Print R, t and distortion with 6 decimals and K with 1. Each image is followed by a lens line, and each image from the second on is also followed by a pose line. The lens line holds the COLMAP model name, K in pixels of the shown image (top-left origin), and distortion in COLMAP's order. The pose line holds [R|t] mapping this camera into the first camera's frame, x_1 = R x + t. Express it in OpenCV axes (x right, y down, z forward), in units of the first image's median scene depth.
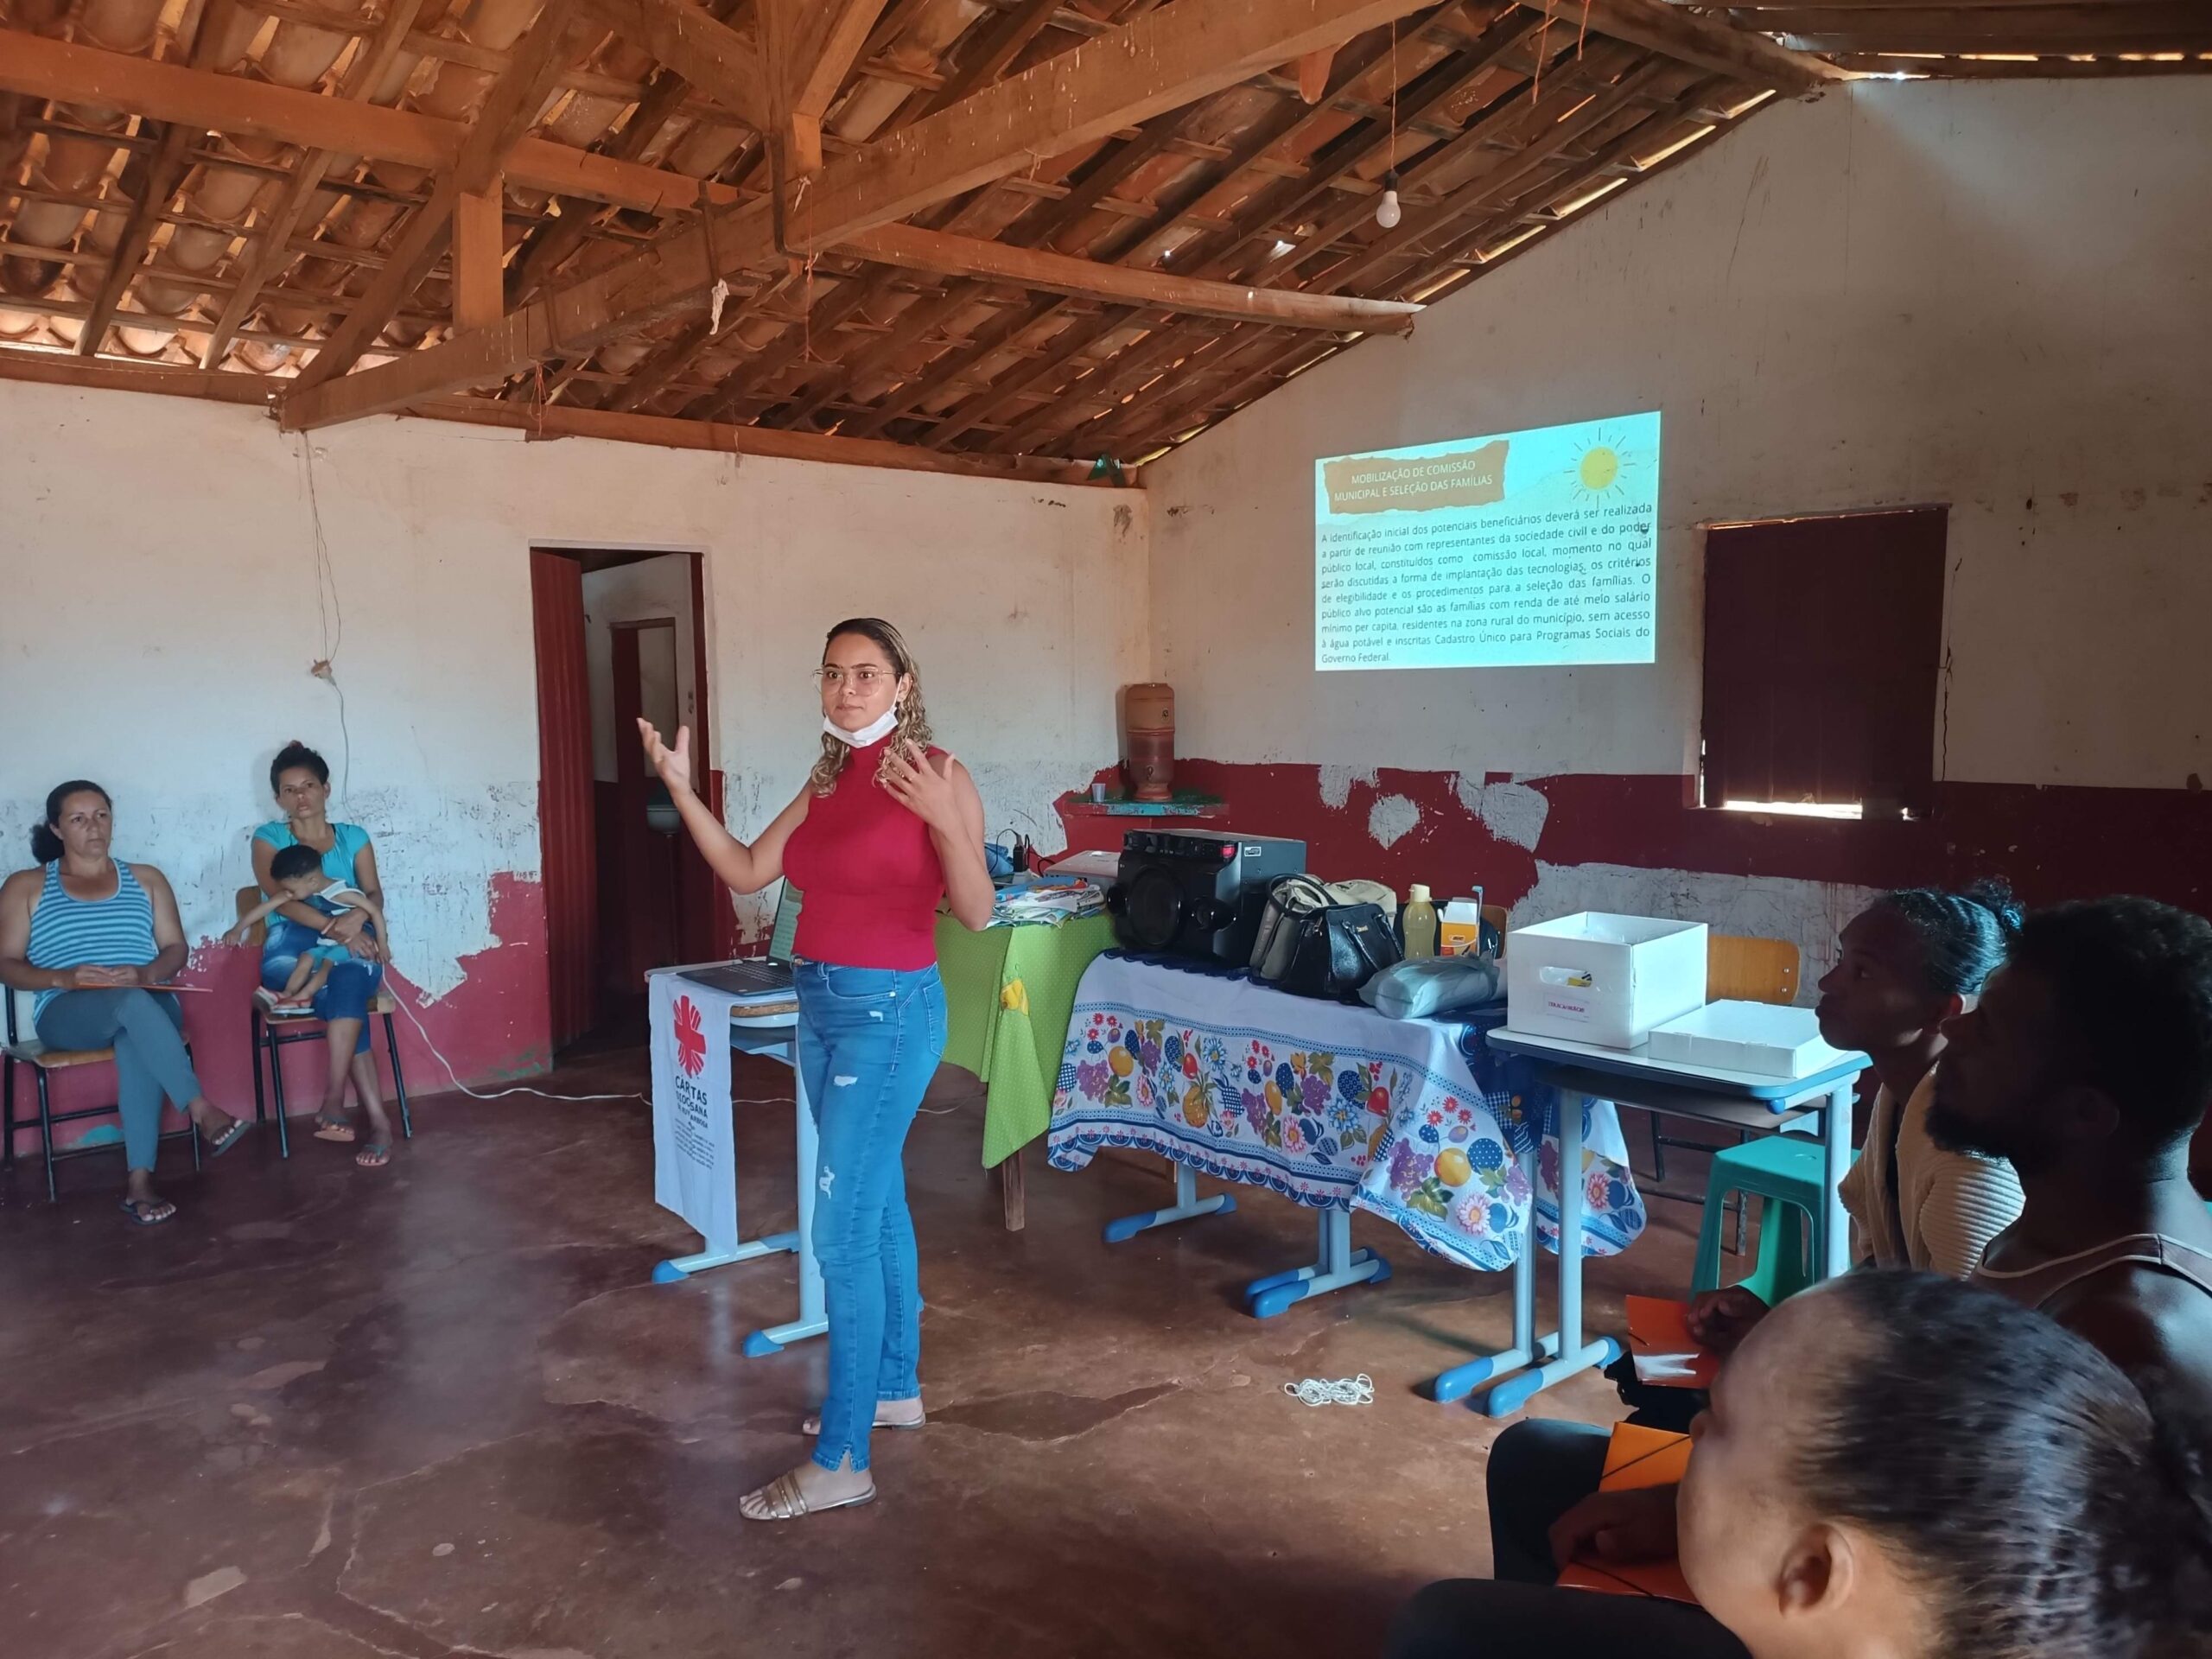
lens RADIAL K [[1645.9, 0, 1106.0], [0, 1645.9, 829.5], [0, 0, 1]] dist [0.082481, -0.163781]
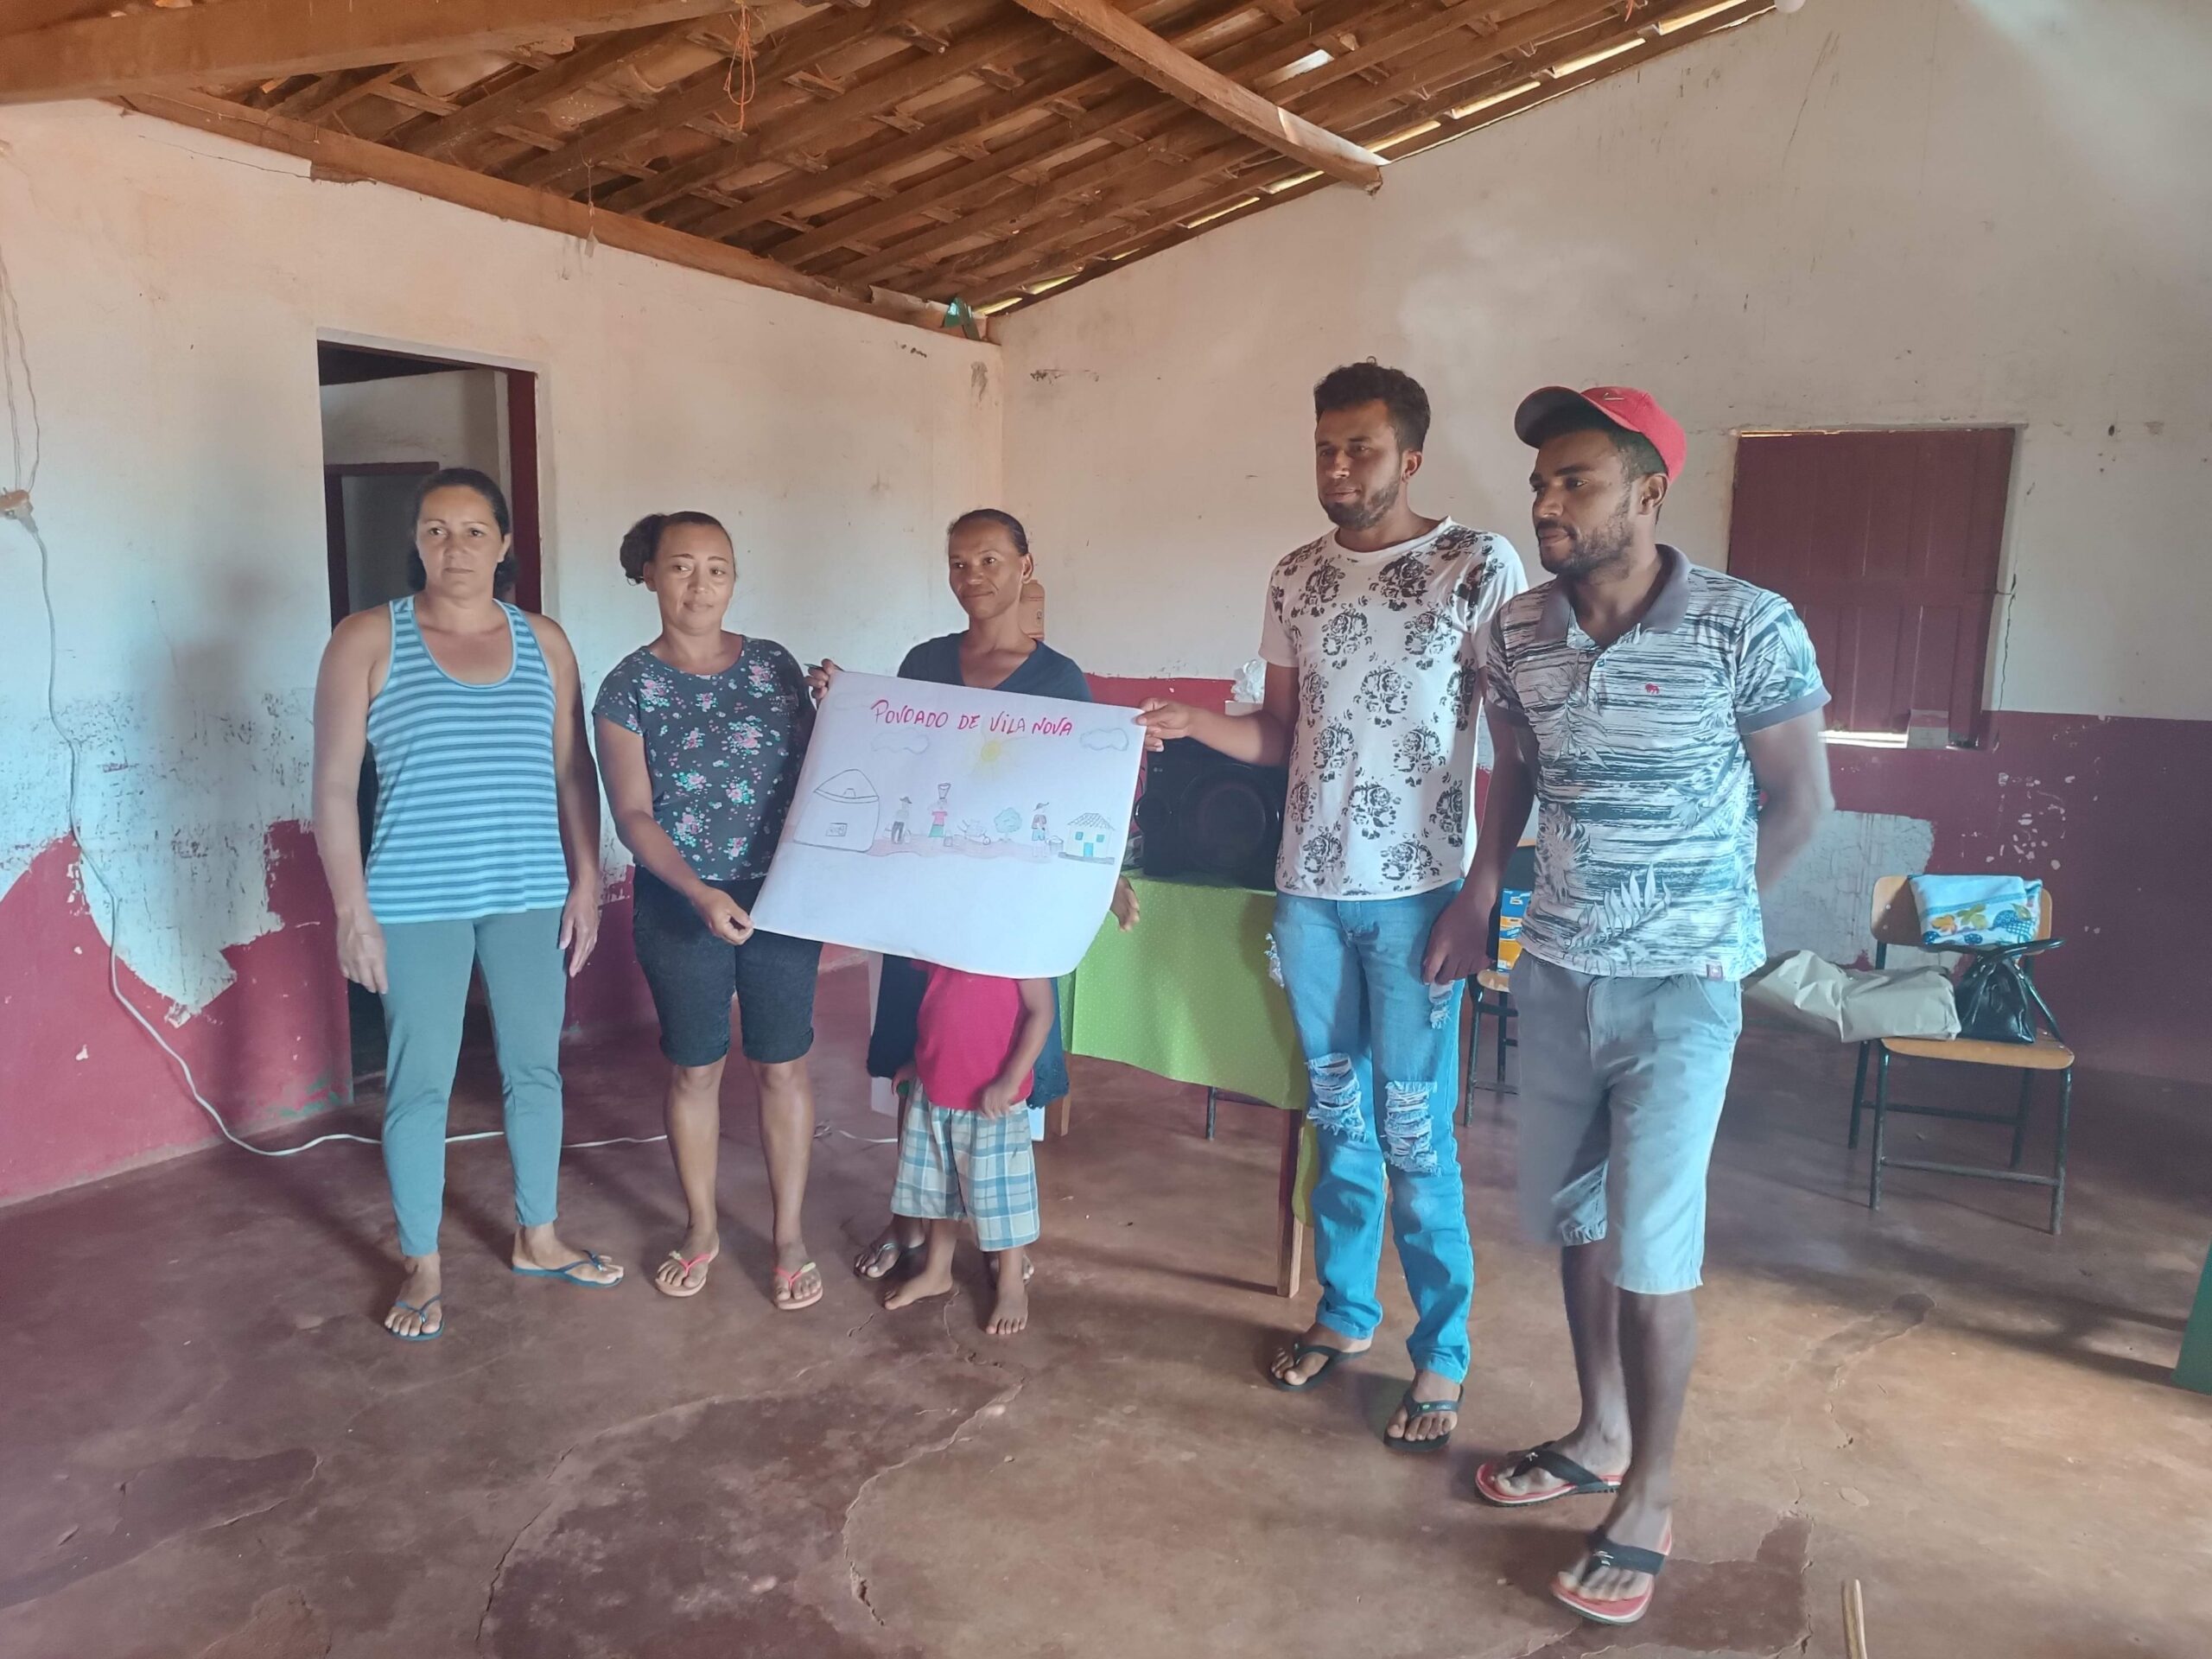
lens RADIAL K [[1604.1, 0, 1106.0], [0, 1604.1, 829.5], [0, 0, 1]] dist [0.029444, -0.042183]
pose [[0.930601, -0.017799, 0.365601, -0.291002], [-0.004119, 0.998245, 0.059083, -0.011219], [-0.366011, -0.056488, 0.928895, 0.261344]]
